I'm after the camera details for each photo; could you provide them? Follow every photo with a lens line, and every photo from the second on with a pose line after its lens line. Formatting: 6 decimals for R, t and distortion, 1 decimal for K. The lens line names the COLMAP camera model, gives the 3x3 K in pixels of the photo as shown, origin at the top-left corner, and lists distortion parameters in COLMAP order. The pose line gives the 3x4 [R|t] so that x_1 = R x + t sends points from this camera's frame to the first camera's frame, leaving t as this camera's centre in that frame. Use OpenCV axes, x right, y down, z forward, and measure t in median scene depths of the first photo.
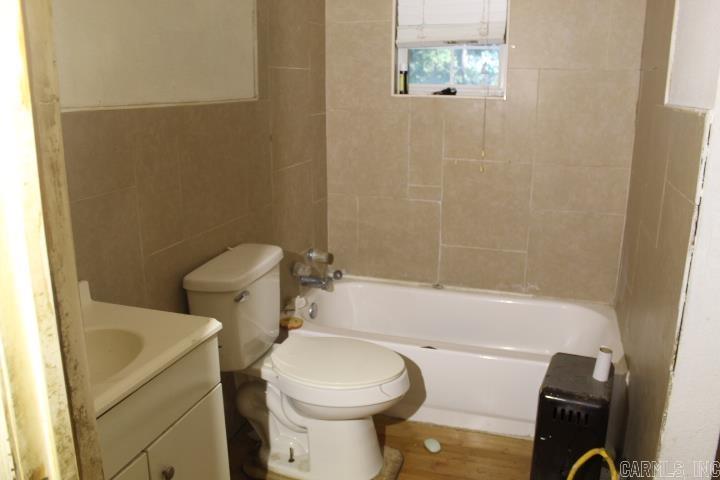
lens RADIAL K [[600.3, 0, 360.7], [0, 600.3, 238.1], [0, 0, 1]] dist [-0.160840, 0.135412]
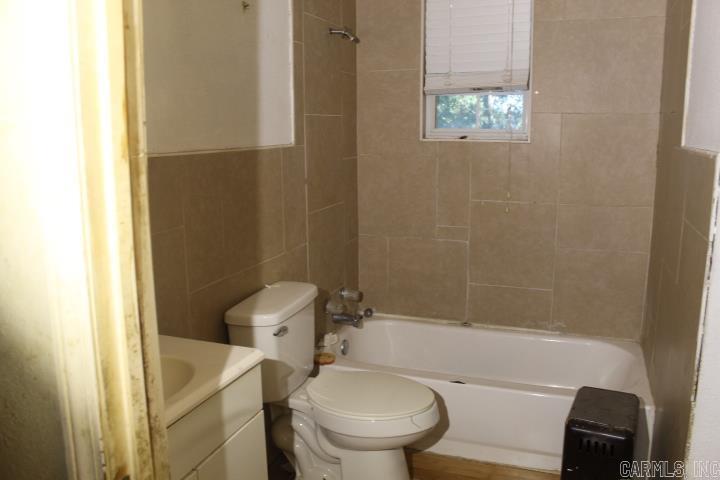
lens RADIAL K [[600.3, 0, 358.4], [0, 600.3, 241.8], [0, 0, 1]] dist [-0.160840, 0.135412]
pose [[0.998790, -0.002272, -0.049128, -0.006080], [-0.000807, 0.998040, -0.062569, 0.004642], [0.049174, 0.062533, 0.996831, -0.042928]]
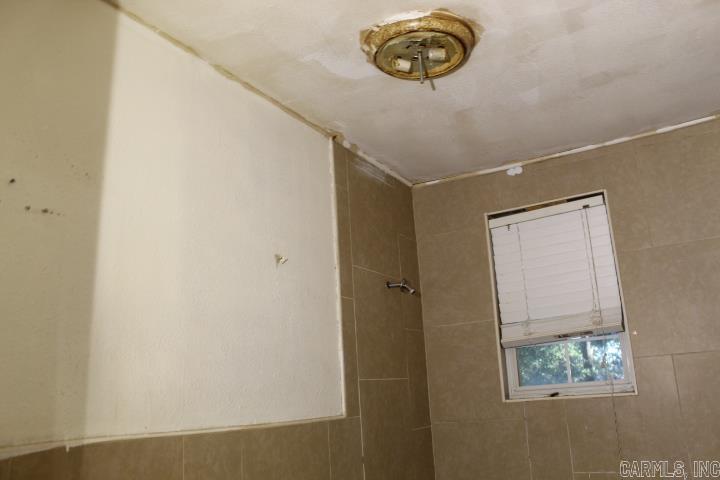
lens RADIAL K [[600.3, 0, 359.8], [0, 600.3, 237.3], [0, 0, 1]] dist [-0.160840, 0.135412]
pose [[0.977331, -0.108925, -0.181548, 0.032559], [0.007094, 0.873867, -0.486114, -0.033534], [0.211599, 0.473806, 0.854830, 0.106009]]
